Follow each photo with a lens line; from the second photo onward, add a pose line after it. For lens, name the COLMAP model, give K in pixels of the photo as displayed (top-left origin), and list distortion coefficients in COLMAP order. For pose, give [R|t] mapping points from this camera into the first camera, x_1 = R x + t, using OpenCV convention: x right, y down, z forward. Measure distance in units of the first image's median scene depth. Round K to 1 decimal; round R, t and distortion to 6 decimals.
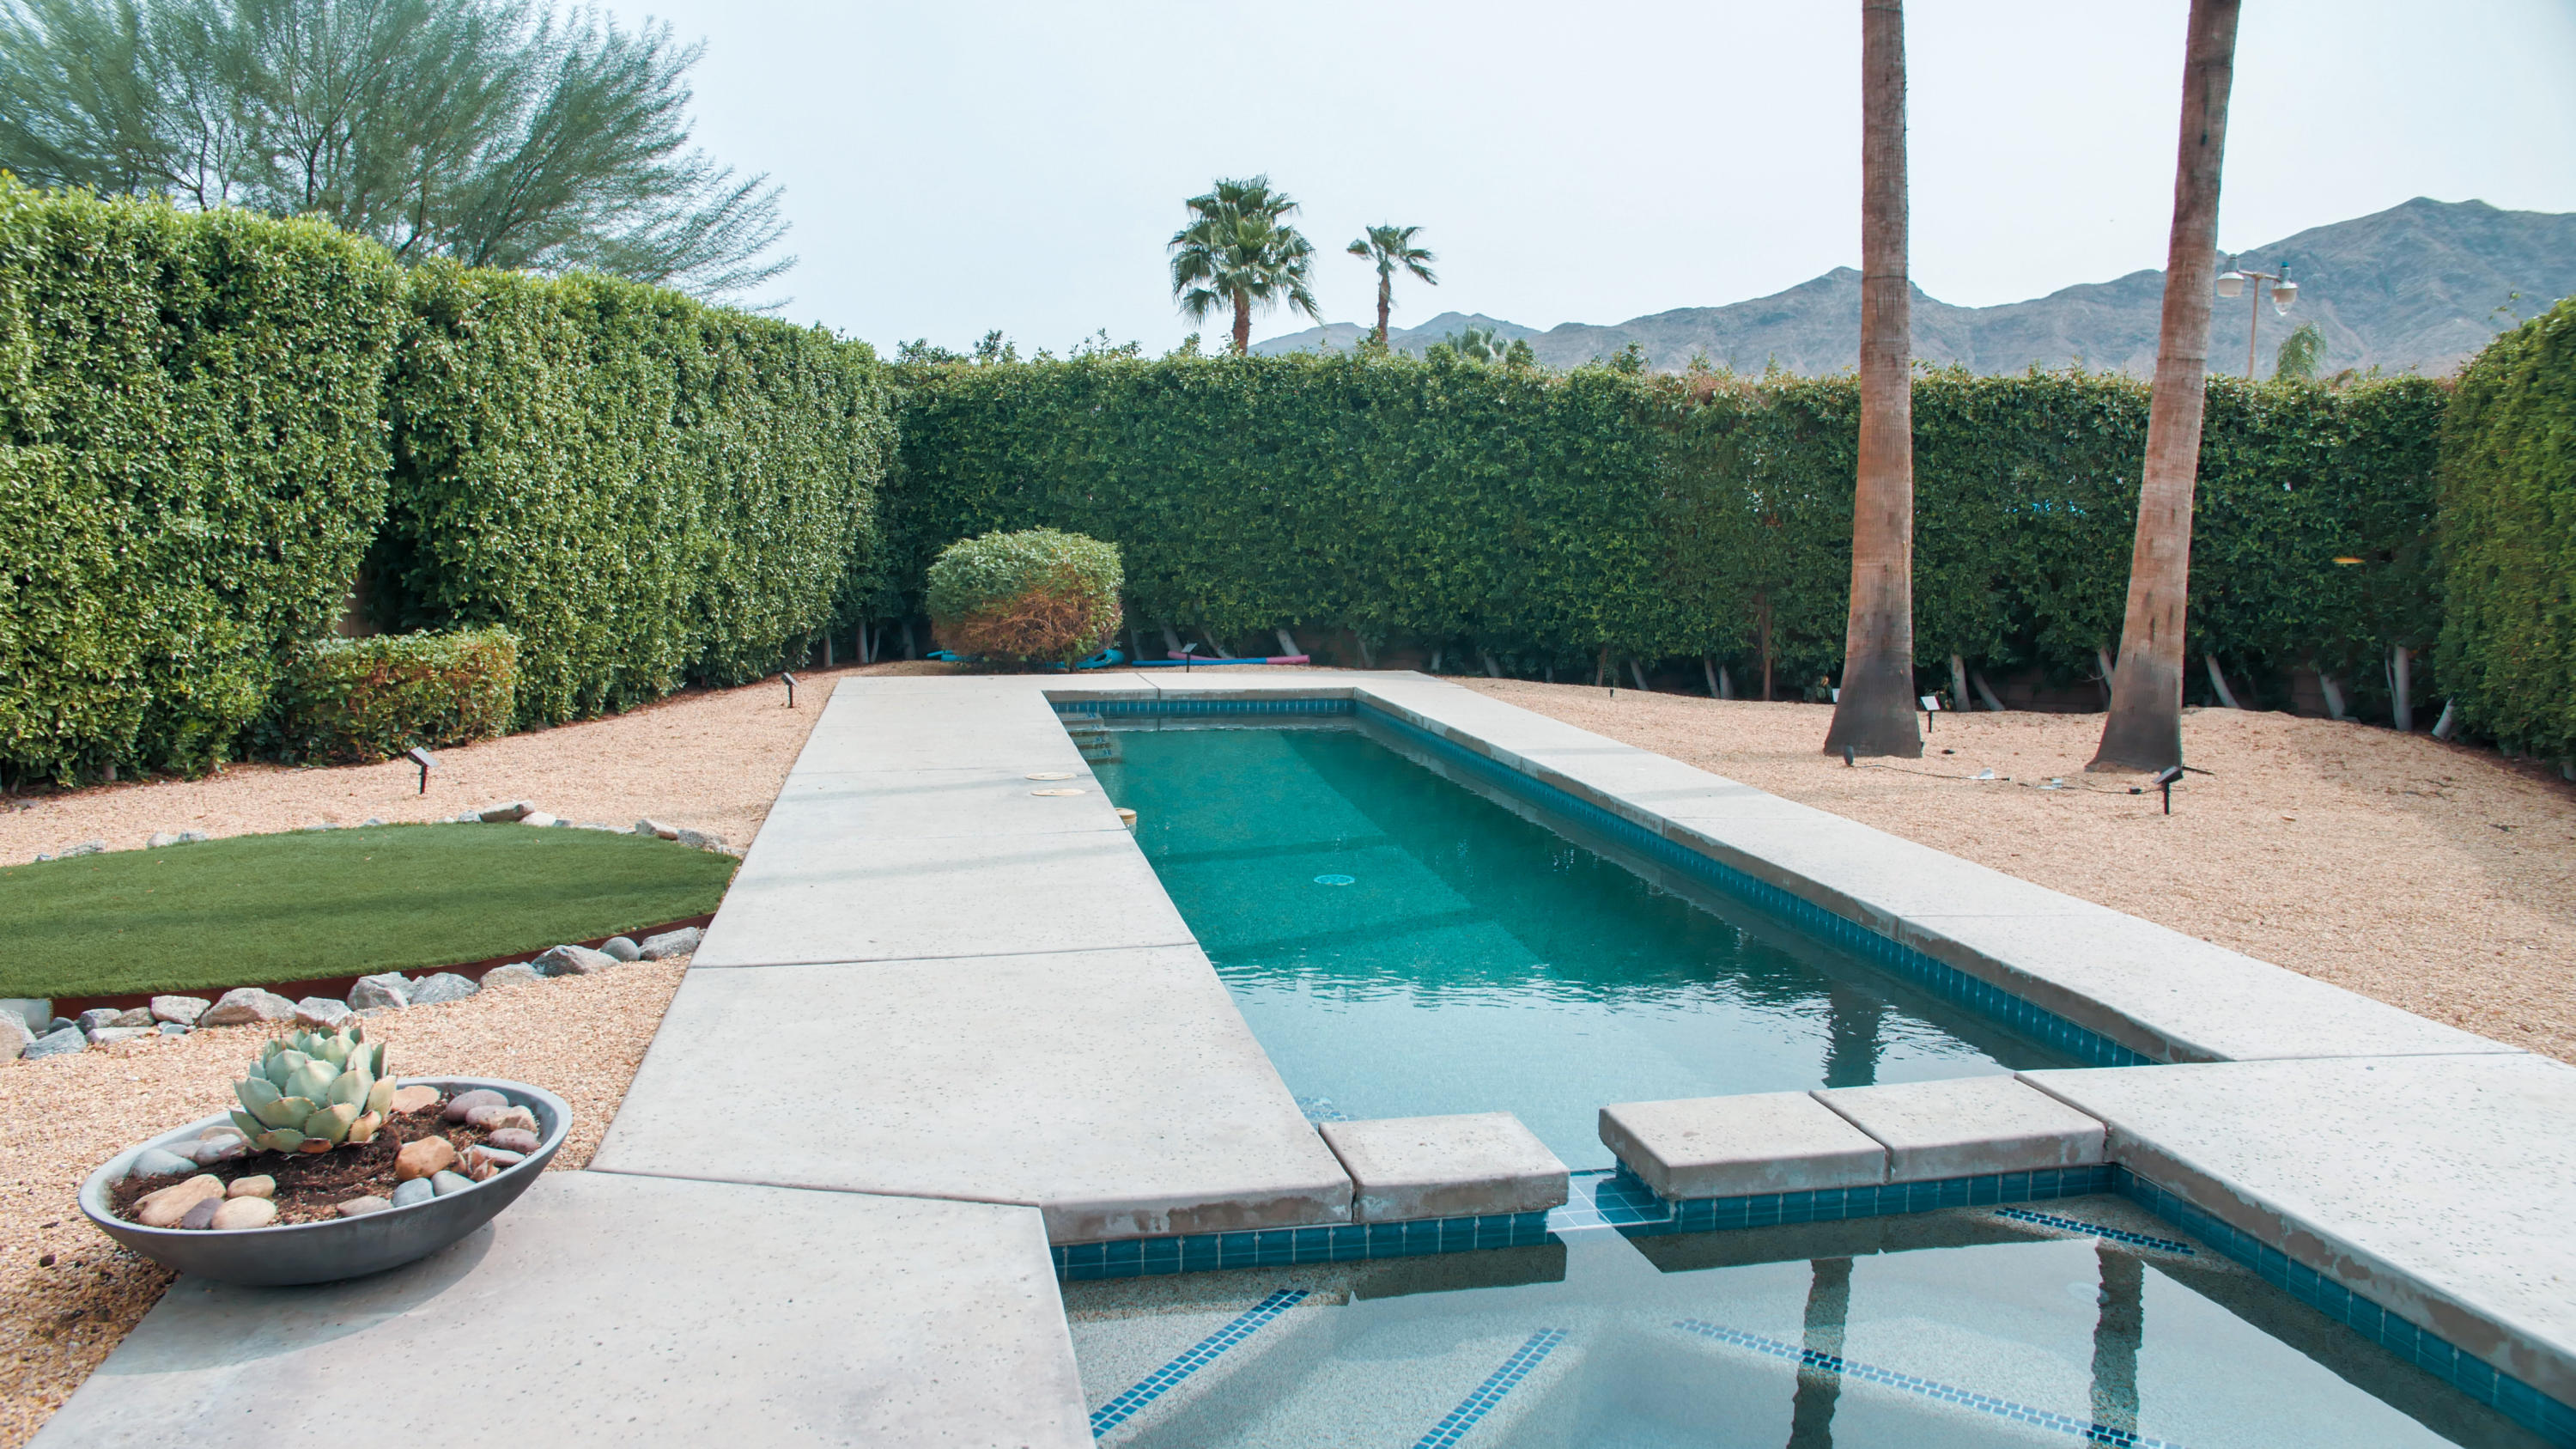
lens RADIAL K [[1812.2, 0, 1282.5], [0, 1812.2, 714.7], [0, 0, 1]] dist [-0.092150, 0.090018]
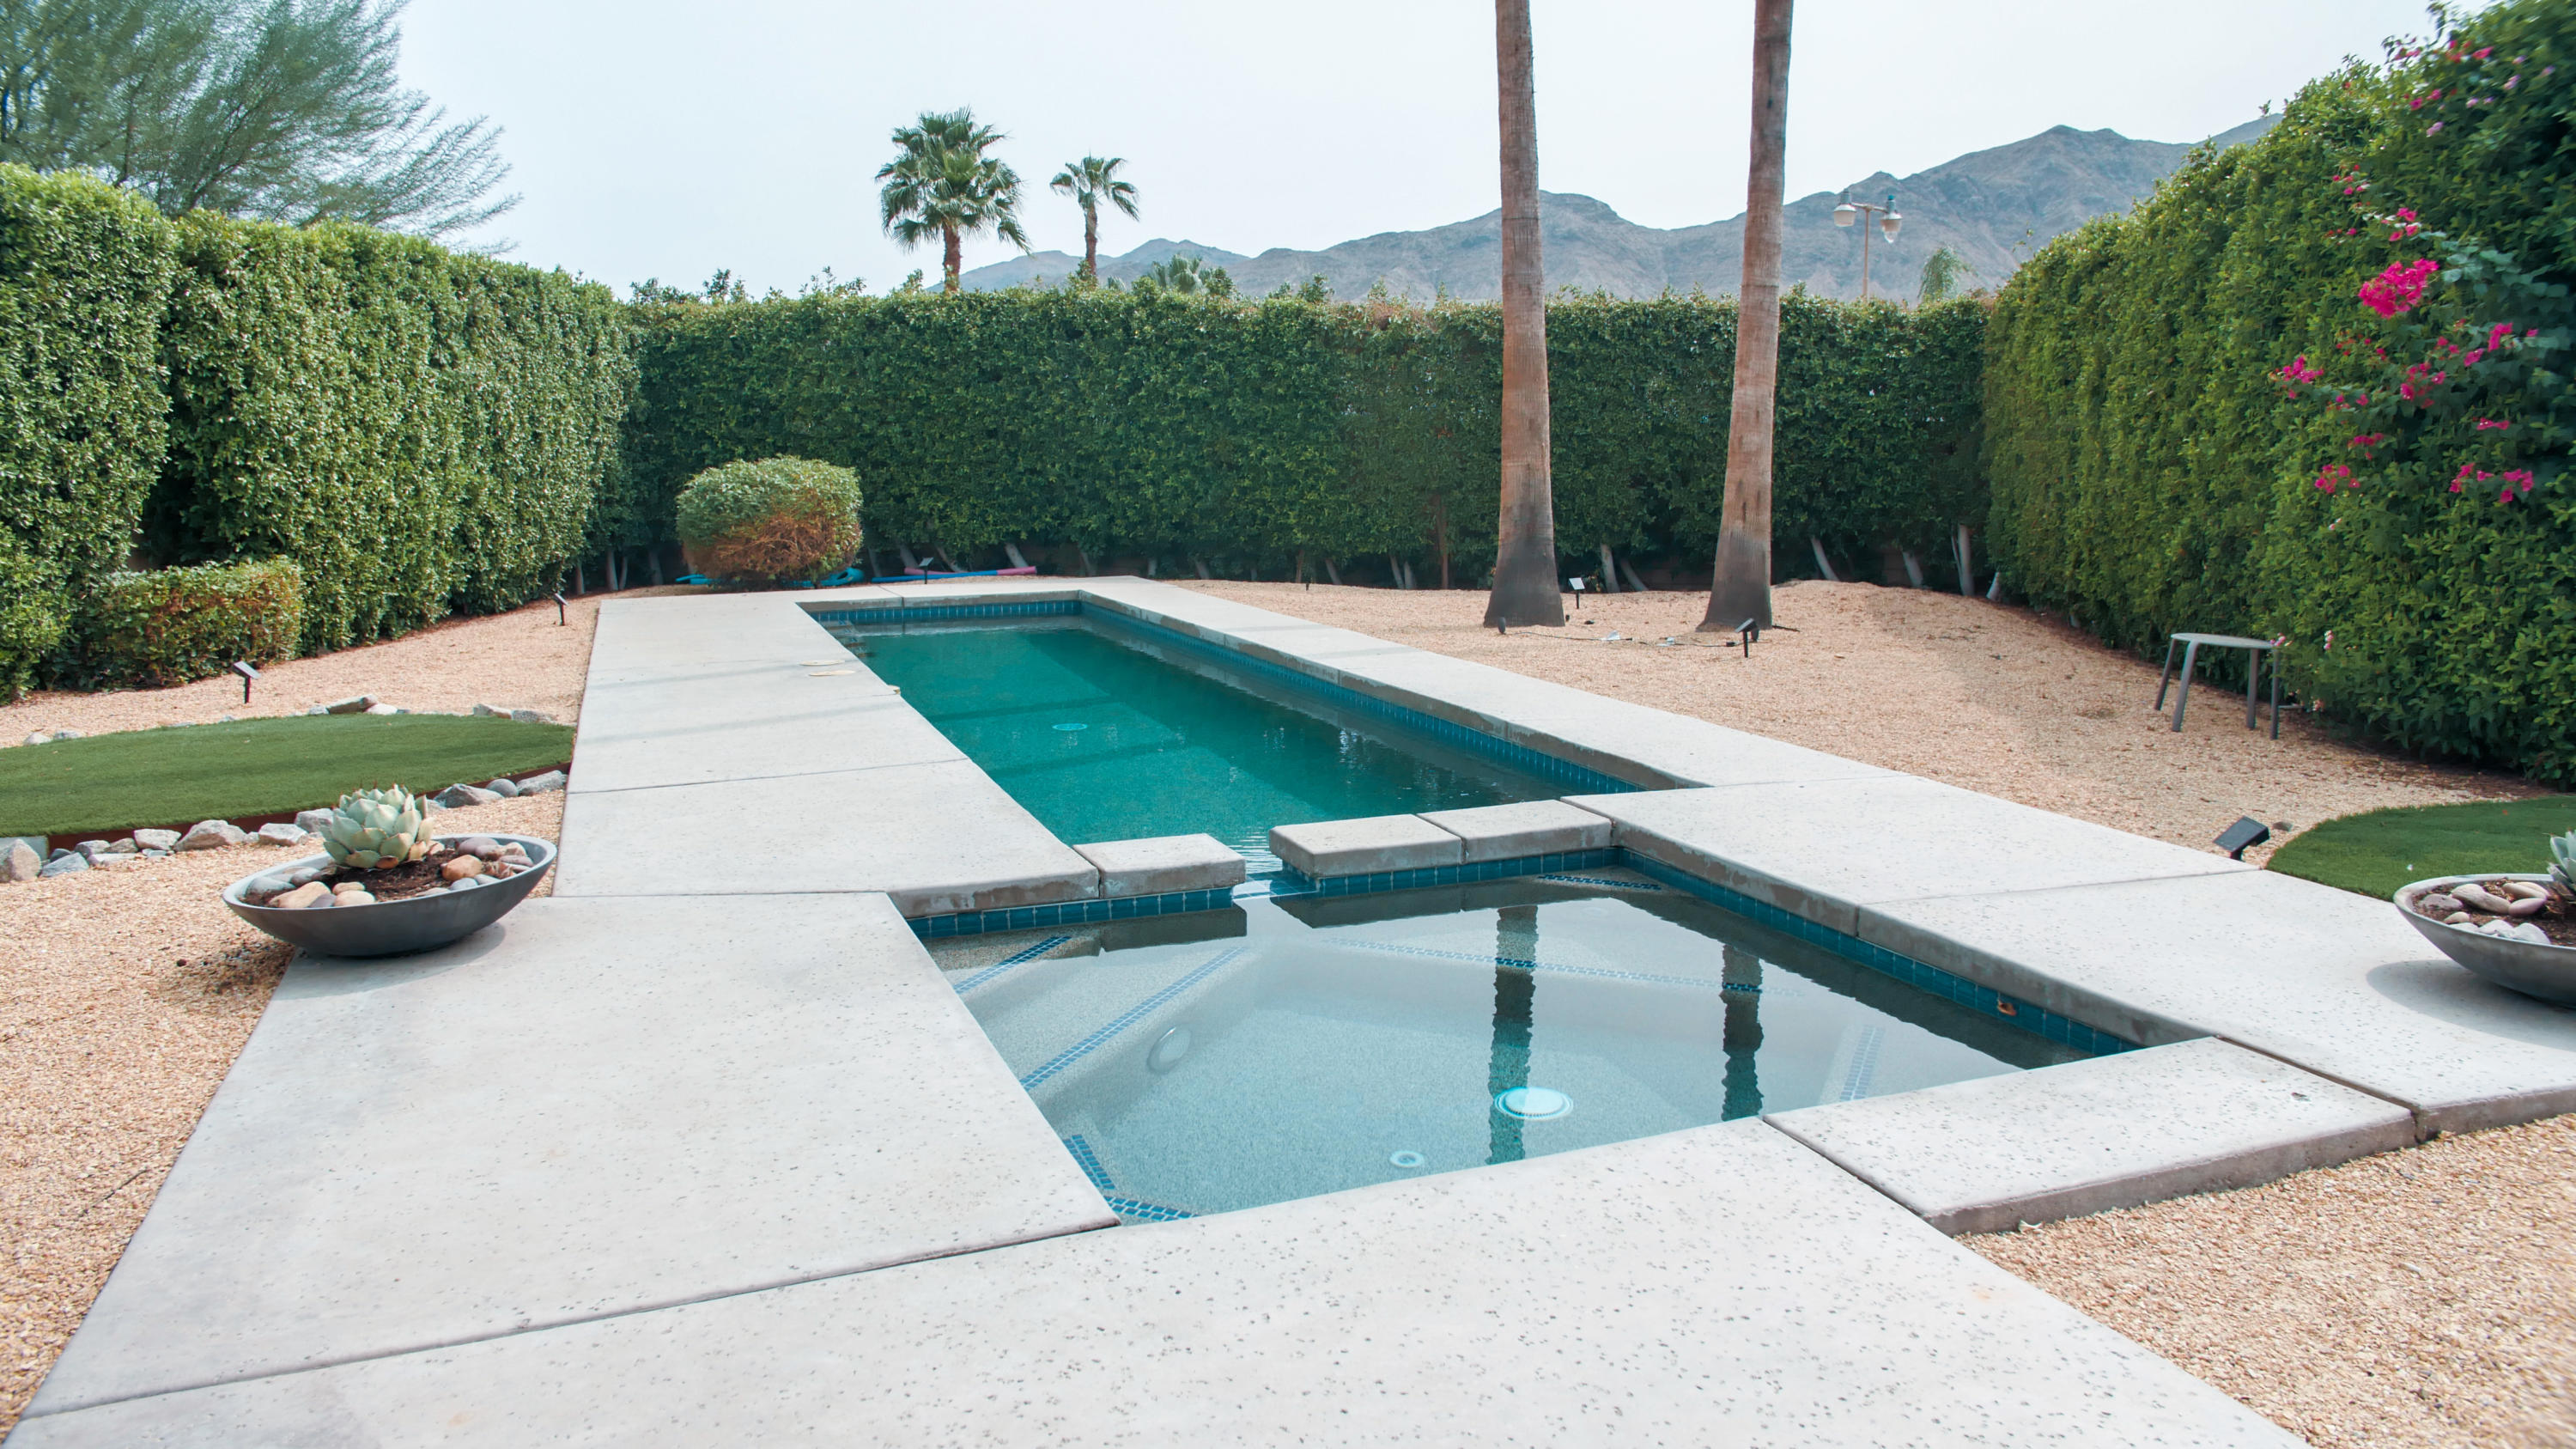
lens RADIAL K [[1812.2, 0, 1284.3], [0, 1812.2, 728.5], [0, 0, 1]] dist [-0.092150, 0.090018]
pose [[0.987544, -0.046441, 0.150335, -0.008749], [0.039477, 0.998019, 0.048980, 0.024717], [-0.152312, -0.042435, 0.987421, -0.149715]]
